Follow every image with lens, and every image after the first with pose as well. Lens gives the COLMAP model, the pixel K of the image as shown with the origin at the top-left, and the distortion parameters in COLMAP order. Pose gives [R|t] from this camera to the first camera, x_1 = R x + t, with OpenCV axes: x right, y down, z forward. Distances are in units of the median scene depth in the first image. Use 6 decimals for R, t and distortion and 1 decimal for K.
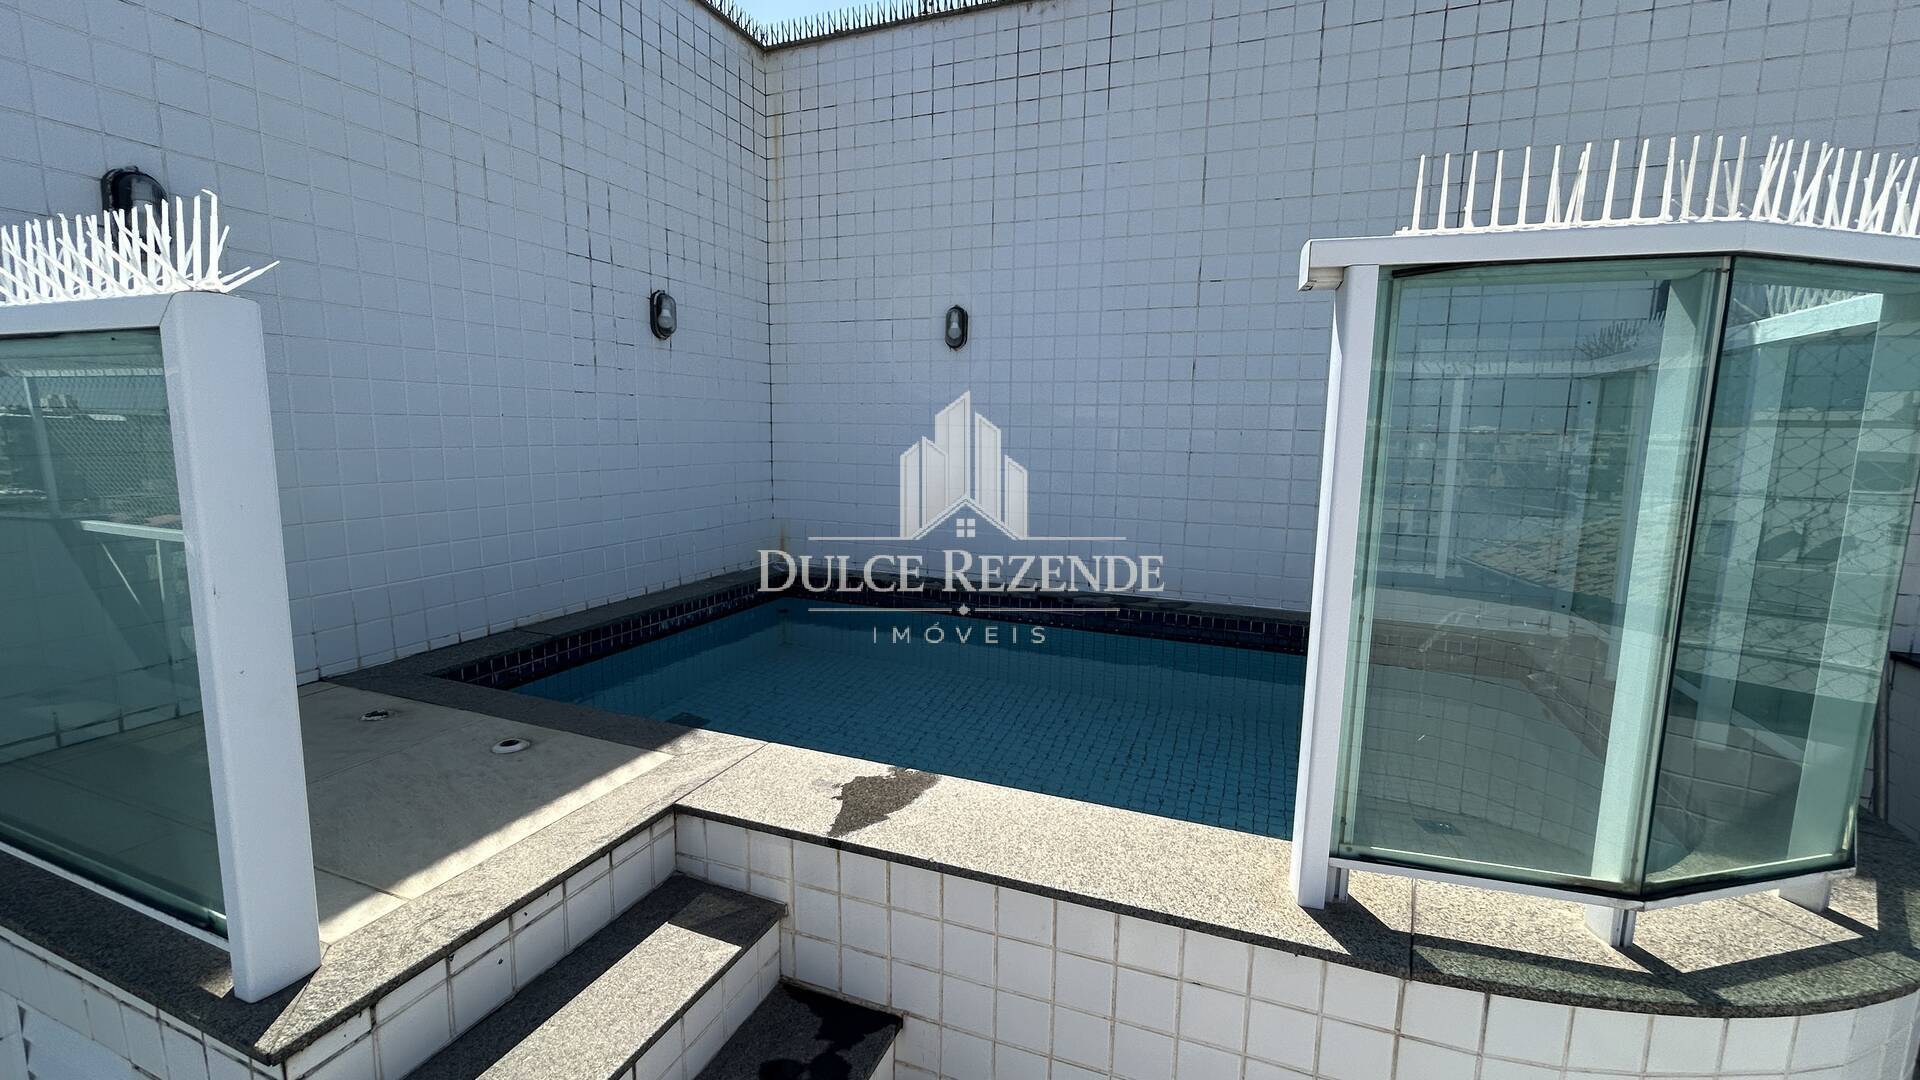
lens RADIAL K [[773.3, 0, 965.2], [0, 773.3, 533.6], [0, 0, 1]] dist [-0.001014, 0.000005]
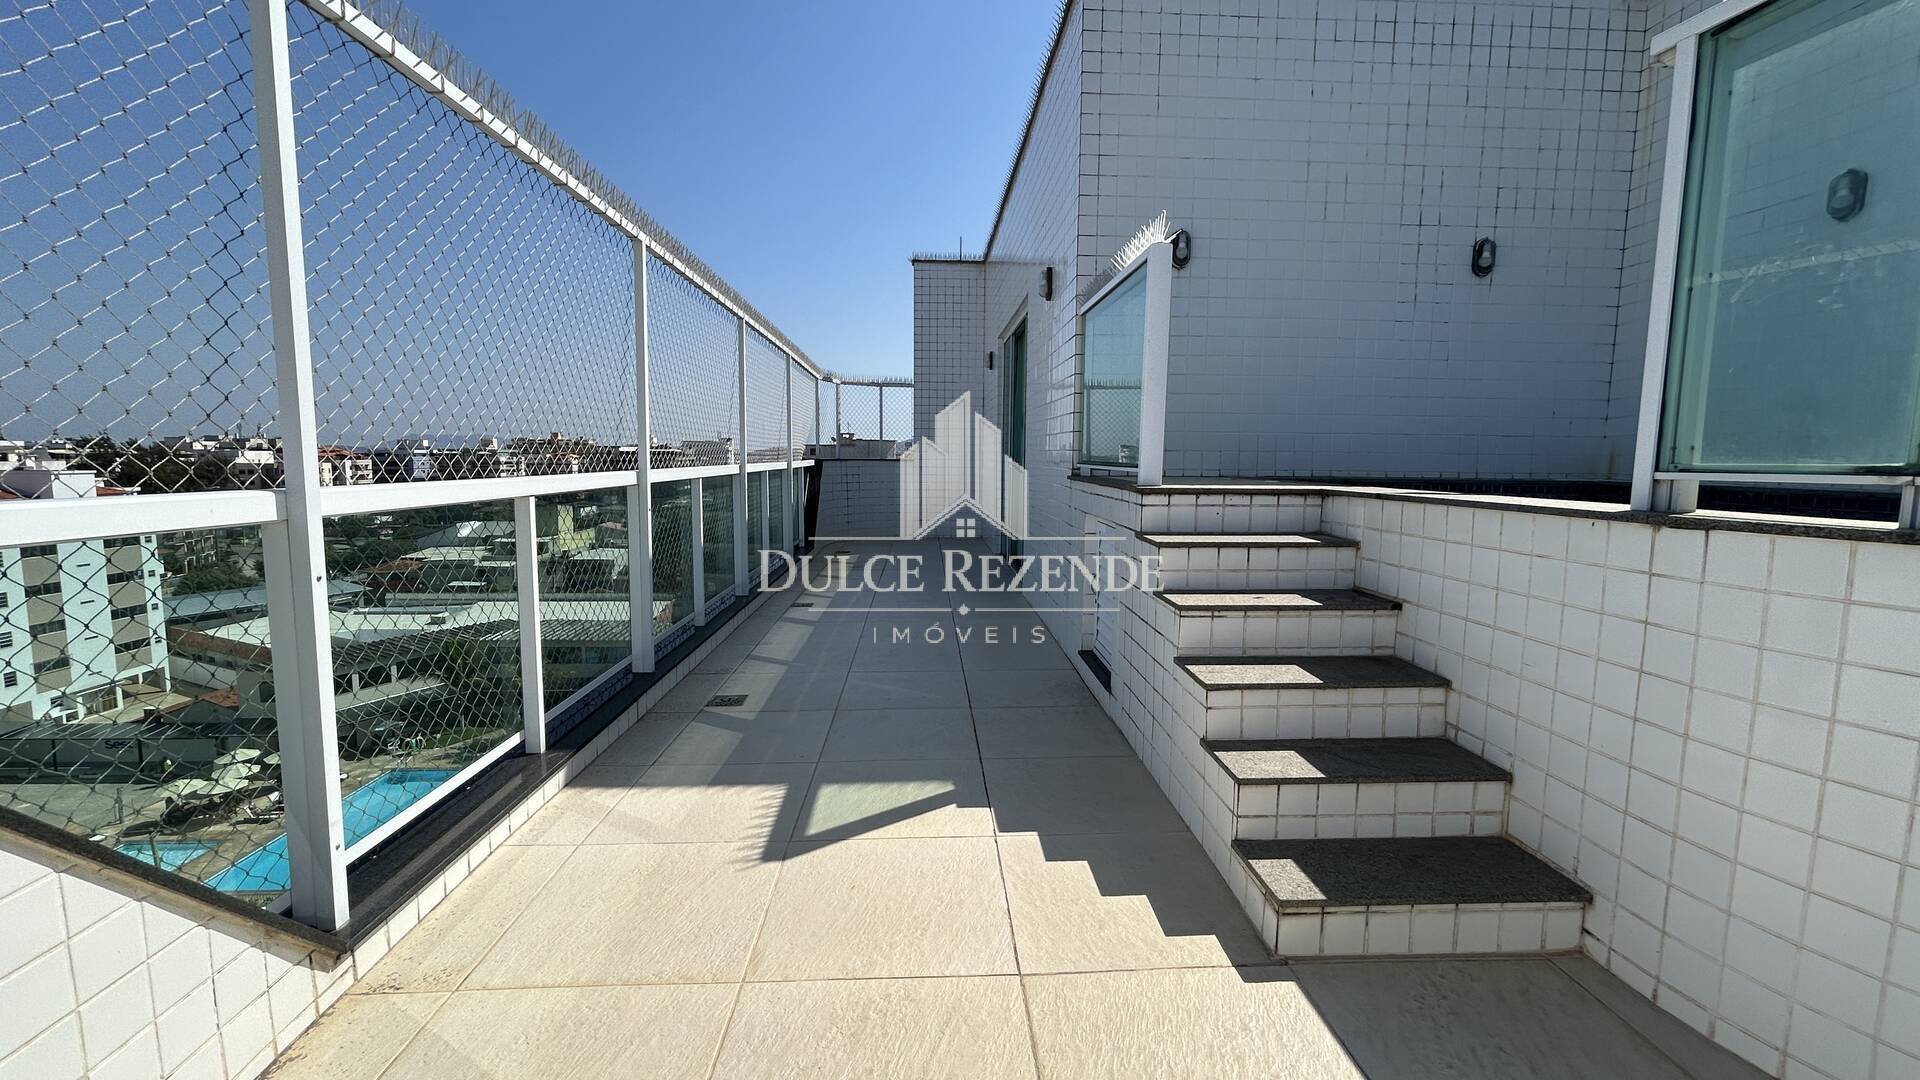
lens RADIAL K [[773.3, 0, 965.2], [0, 773.3, 533.6], [0, 0, 1]] dist [-0.001014, 0.000005]
pose [[0.409608, 0.081190, -0.908641, 0.445979], [-0.125968, 0.991524, 0.031811, 0.231960], [0.903523, 0.101430, 0.416364, -0.243756]]
